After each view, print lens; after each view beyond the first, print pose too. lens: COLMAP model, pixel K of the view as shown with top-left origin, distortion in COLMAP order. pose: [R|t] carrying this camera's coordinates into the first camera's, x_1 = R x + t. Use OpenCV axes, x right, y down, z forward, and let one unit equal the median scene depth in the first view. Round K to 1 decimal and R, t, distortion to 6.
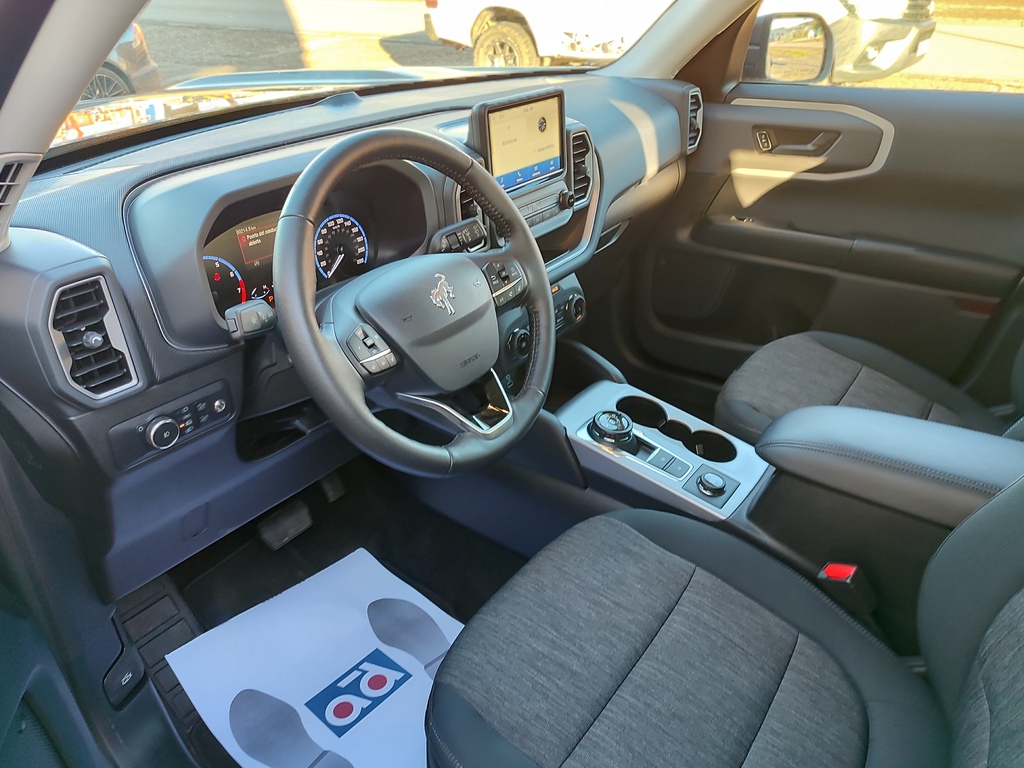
lens RADIAL K [[760.0, 0, 514.1], [0, 760.0, 390.0], [0, 0, 1]] dist [0.009734, -0.003342]
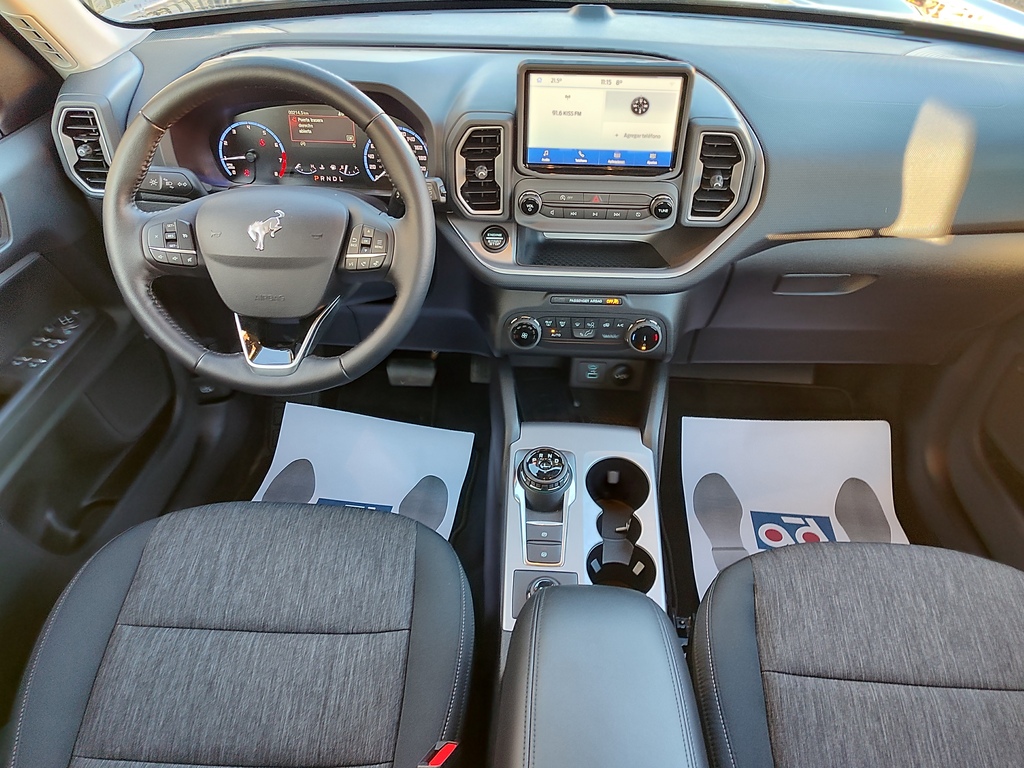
lens RADIAL K [[751.5, 0, 512.0], [0, 751.5, 384.0], [0, 0, 1]] dist [-0.005376, -0.004205]
pose [[0.552308, 0.544234, -0.631479, 0.614153], [-0.427110, 0.835258, 0.346297, -0.321397], [0.715914, 0.078449, 0.693767, 0.387435]]
